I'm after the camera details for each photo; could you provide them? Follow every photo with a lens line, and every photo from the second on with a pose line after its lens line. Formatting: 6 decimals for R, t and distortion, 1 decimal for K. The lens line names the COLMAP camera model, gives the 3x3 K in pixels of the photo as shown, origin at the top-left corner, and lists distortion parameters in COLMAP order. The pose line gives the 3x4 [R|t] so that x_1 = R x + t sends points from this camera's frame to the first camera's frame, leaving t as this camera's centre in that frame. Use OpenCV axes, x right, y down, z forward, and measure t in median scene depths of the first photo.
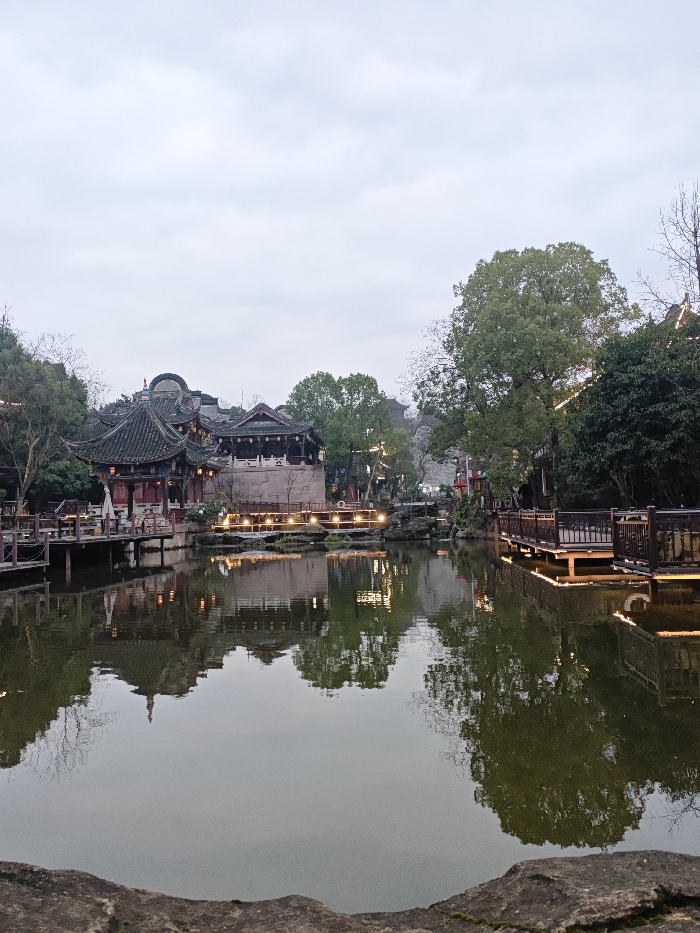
lens RADIAL K [[768.9, 0, 349.4], [0, 768.9, 443.9], [0, 0, 1]] dist [-0.004627, -0.005873]
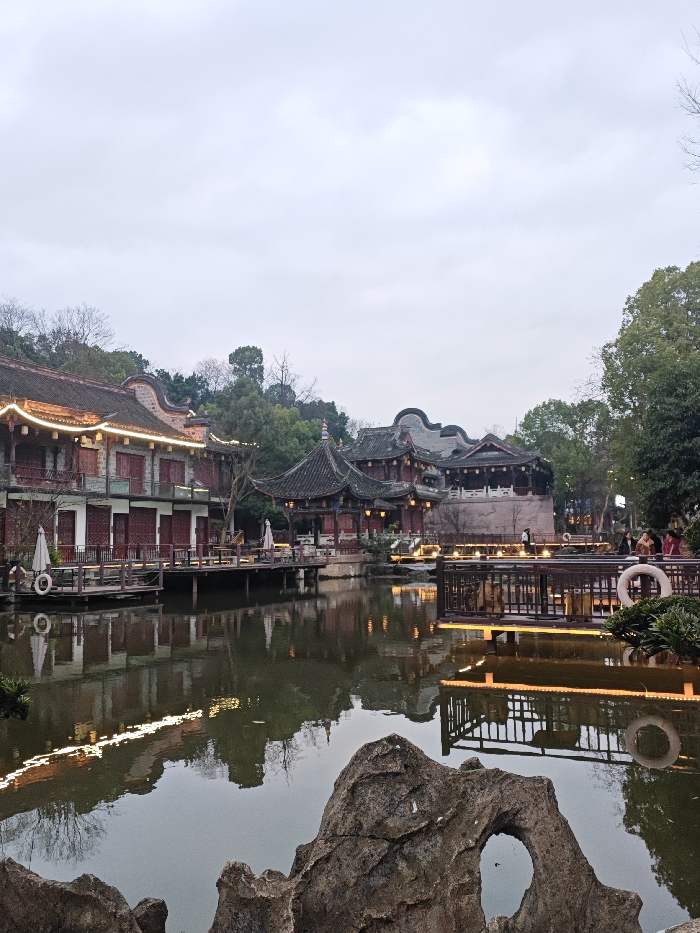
lens RADIAL K [[777.9, 0, 363.1], [0, 777.9, 467.0], [0, 0, 1]] dist [0.121047, -0.278492]
pose [[0.928239, -0.019118, -0.371493, 0.112271], [0.017453, 0.999817, -0.007843, -0.004894], [0.371575, 0.000796, 0.928403, -0.000601]]
